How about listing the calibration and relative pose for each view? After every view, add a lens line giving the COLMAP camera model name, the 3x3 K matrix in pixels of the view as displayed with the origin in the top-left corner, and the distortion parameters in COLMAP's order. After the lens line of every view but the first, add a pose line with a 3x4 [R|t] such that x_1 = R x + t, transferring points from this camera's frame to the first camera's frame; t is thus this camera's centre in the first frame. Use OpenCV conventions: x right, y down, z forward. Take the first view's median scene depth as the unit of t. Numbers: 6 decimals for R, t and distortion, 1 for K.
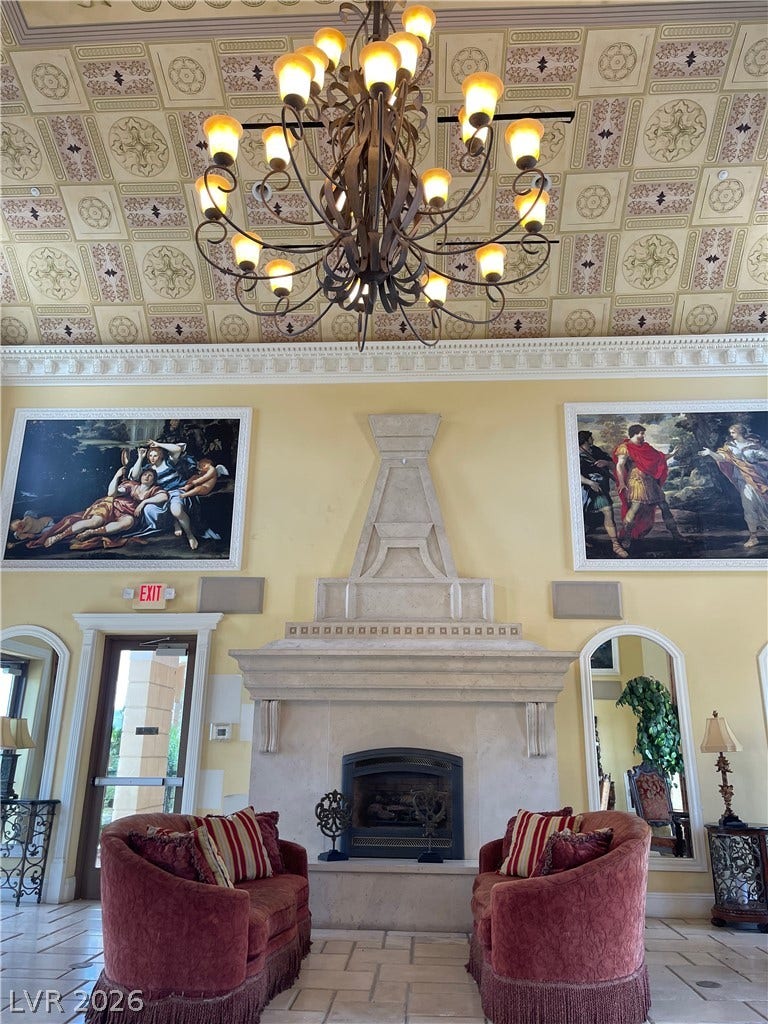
lens RADIAL K [[769.0, 0, 383.6], [0, 769.0, 499.4], [0, 0, 1]] dist [0.030908, -0.003787]
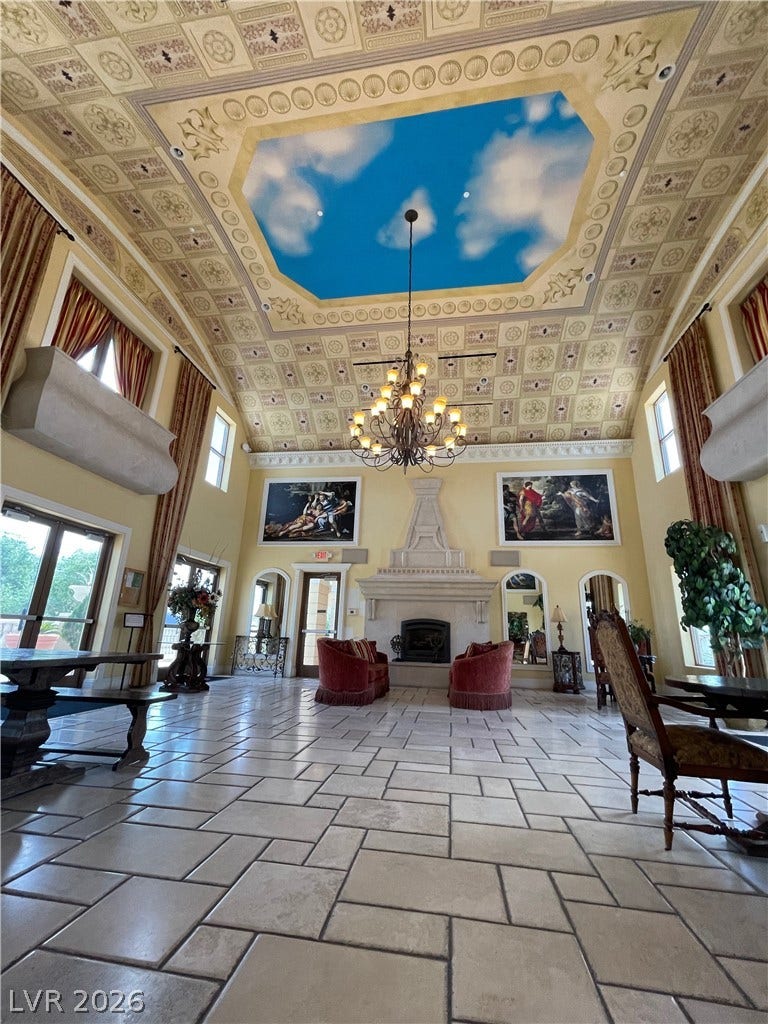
lens RADIAL K [[426.2, 0, 387.8], [0, 426.2, 509.3], [0, 0, 1]] dist [0.000341, -0.000290]
pose [[0.995894, -0.008827, -0.090096, 0.026423], [0.011460, 0.999521, 0.028749, -0.058025], [0.089799, -0.029663, 0.995518, -0.307271]]
